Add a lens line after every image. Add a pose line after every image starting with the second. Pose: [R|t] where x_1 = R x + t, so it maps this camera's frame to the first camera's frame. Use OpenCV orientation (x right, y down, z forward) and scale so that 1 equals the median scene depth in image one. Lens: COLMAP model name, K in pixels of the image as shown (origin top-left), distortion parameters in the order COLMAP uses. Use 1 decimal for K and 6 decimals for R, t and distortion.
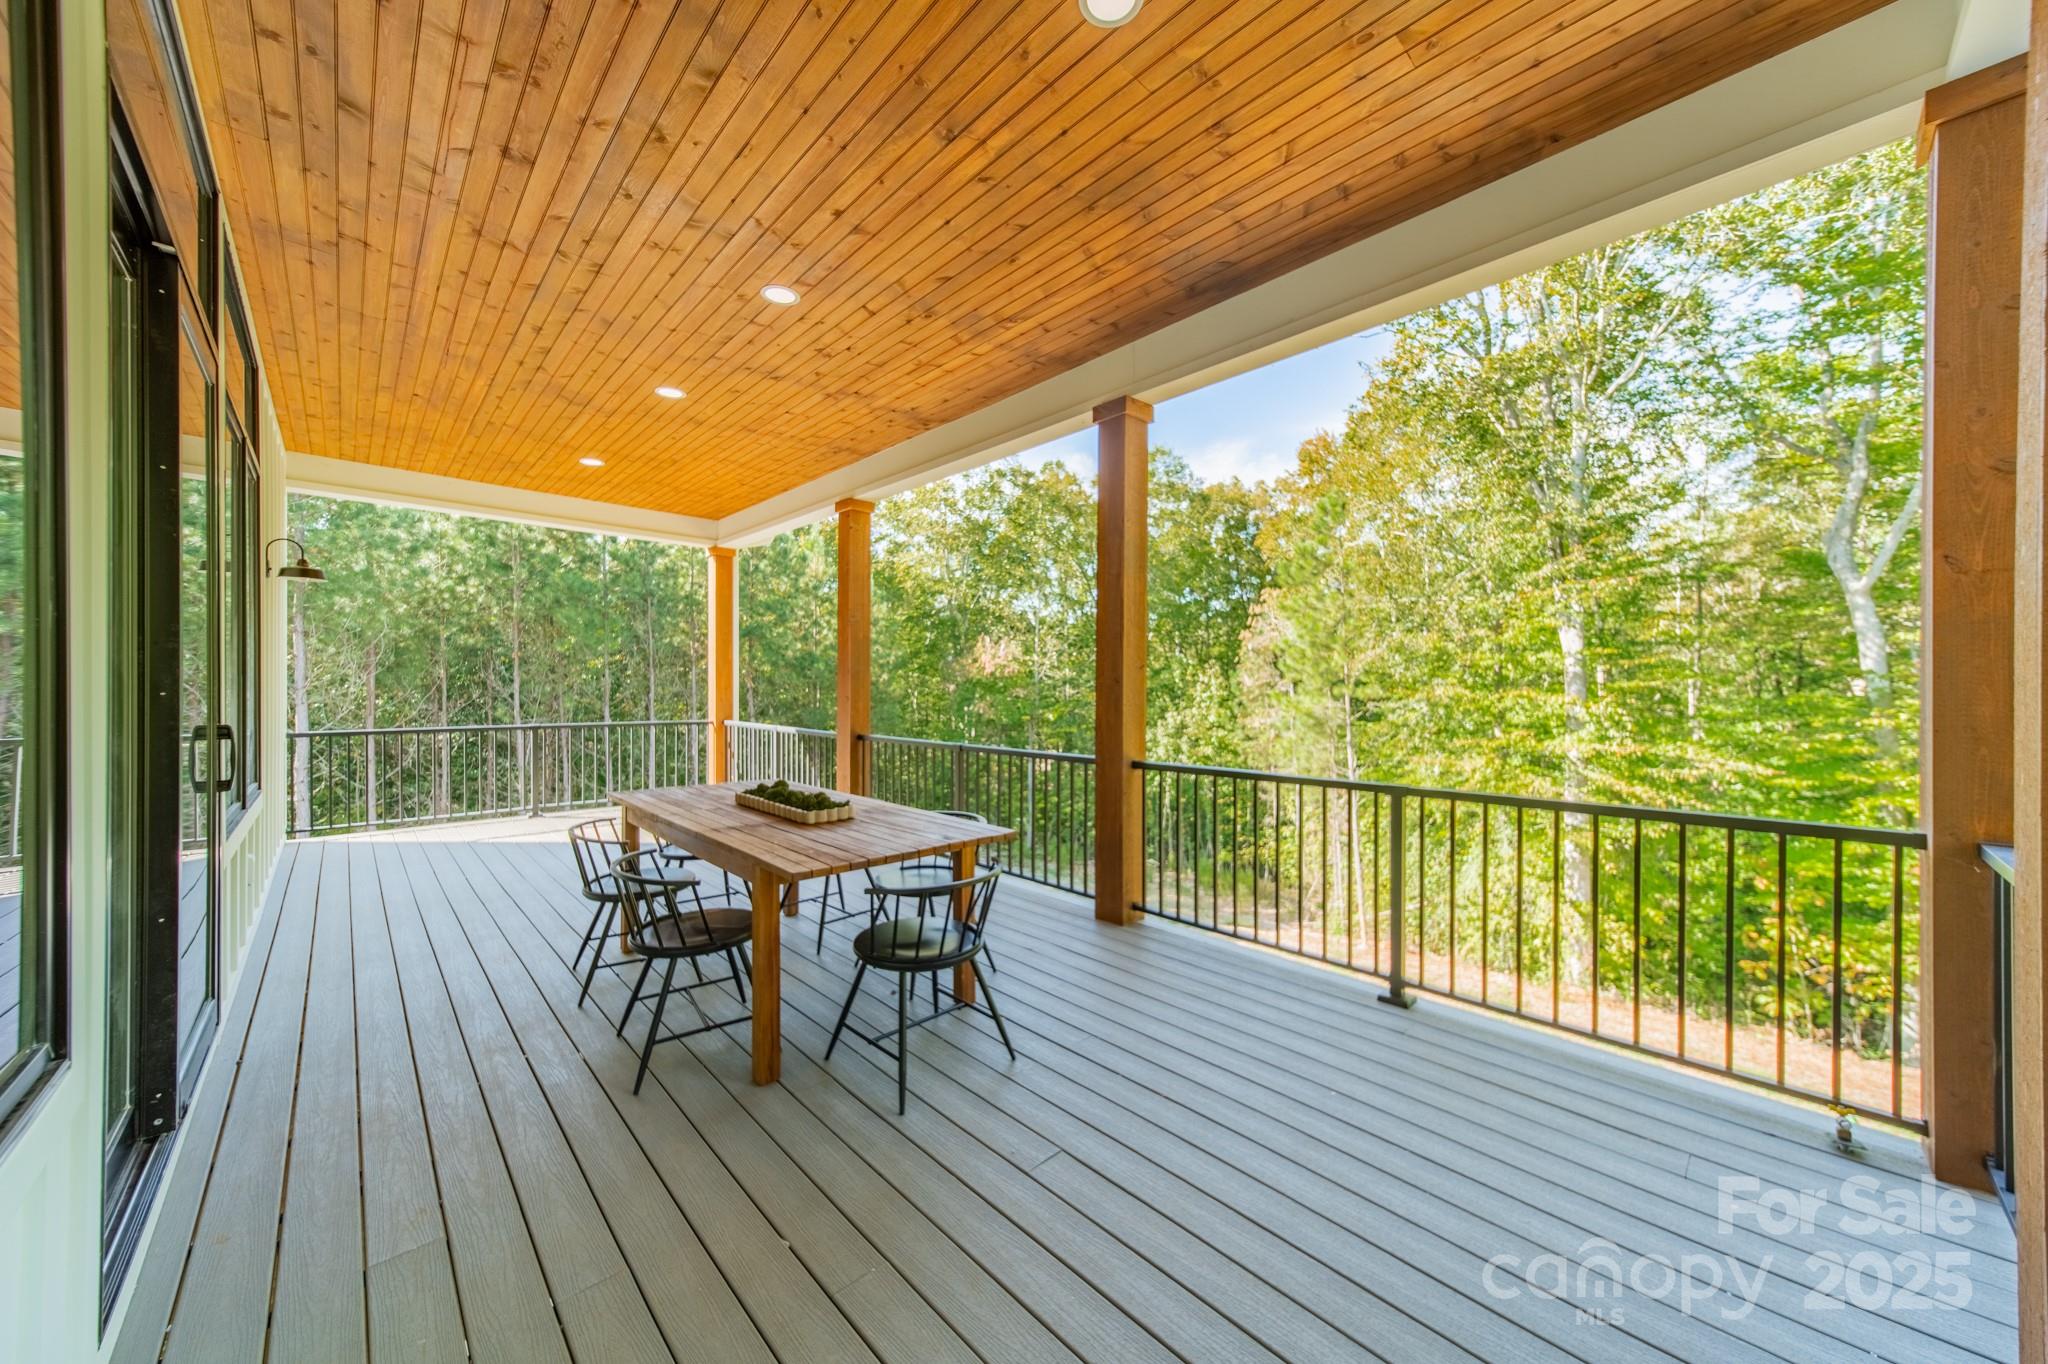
lens RADIAL K [[718.2, 0, 1036.3], [0, 718.2, 688.5], [0, 0, 1]] dist [0.006994, -0.000717]
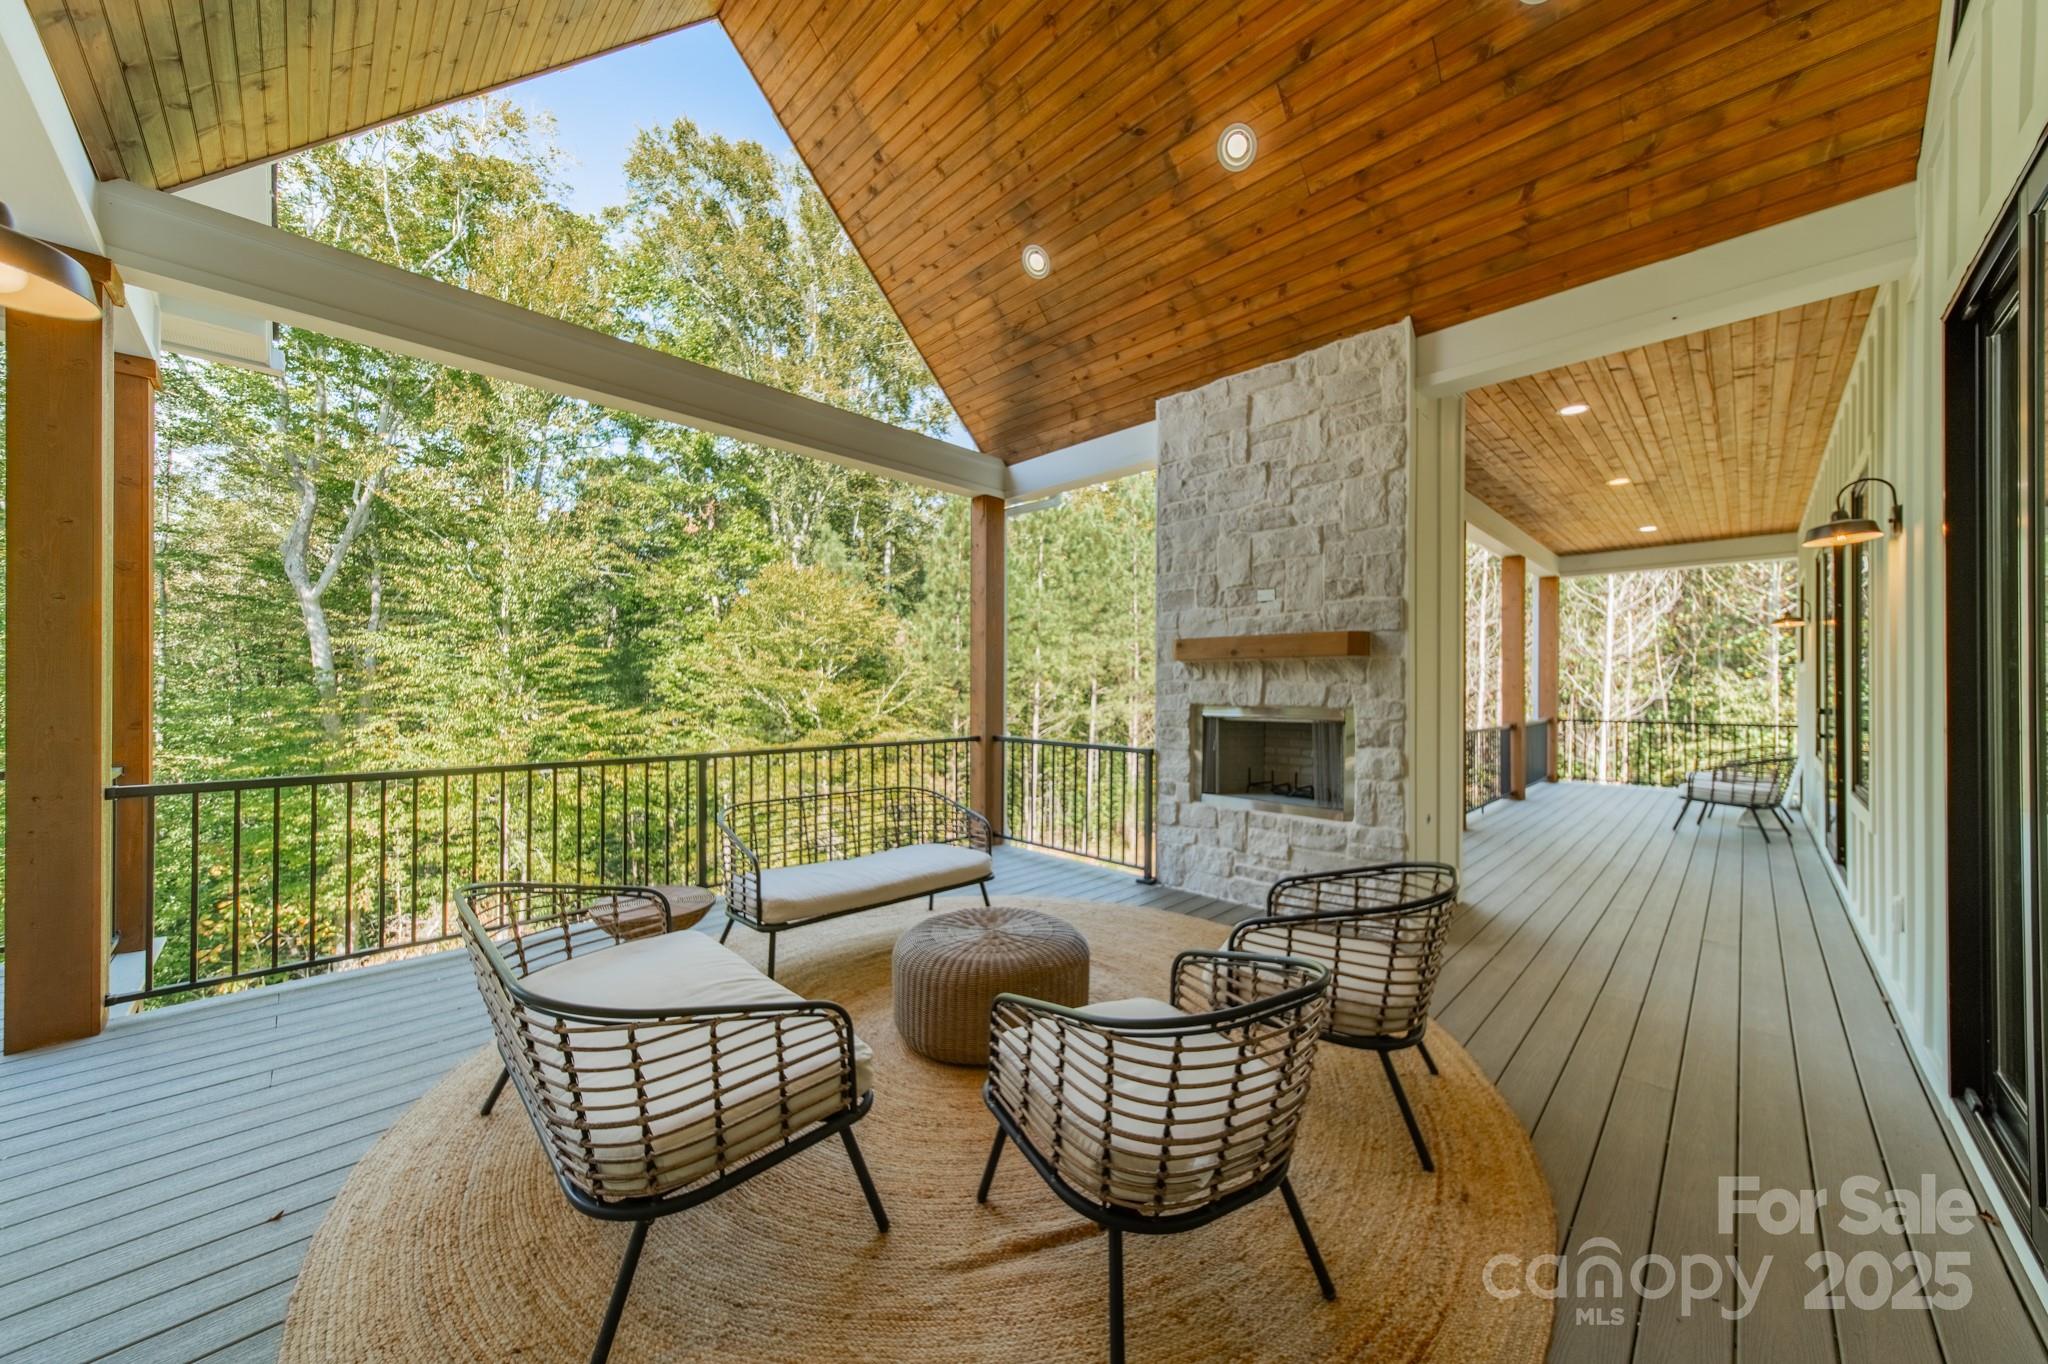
lens RADIAL K [[718.2, 0, 1032.9], [0, 718.2, 683.8], [0, 0, 1]] dist [0.006994, -0.000717]
pose [[-0.030902, -0.000154, 0.999522, -0.059646], [-0.001212, 0.999999, 0.000116, 0.000560], [-0.999522, -0.001208, -0.030903, -0.117807]]
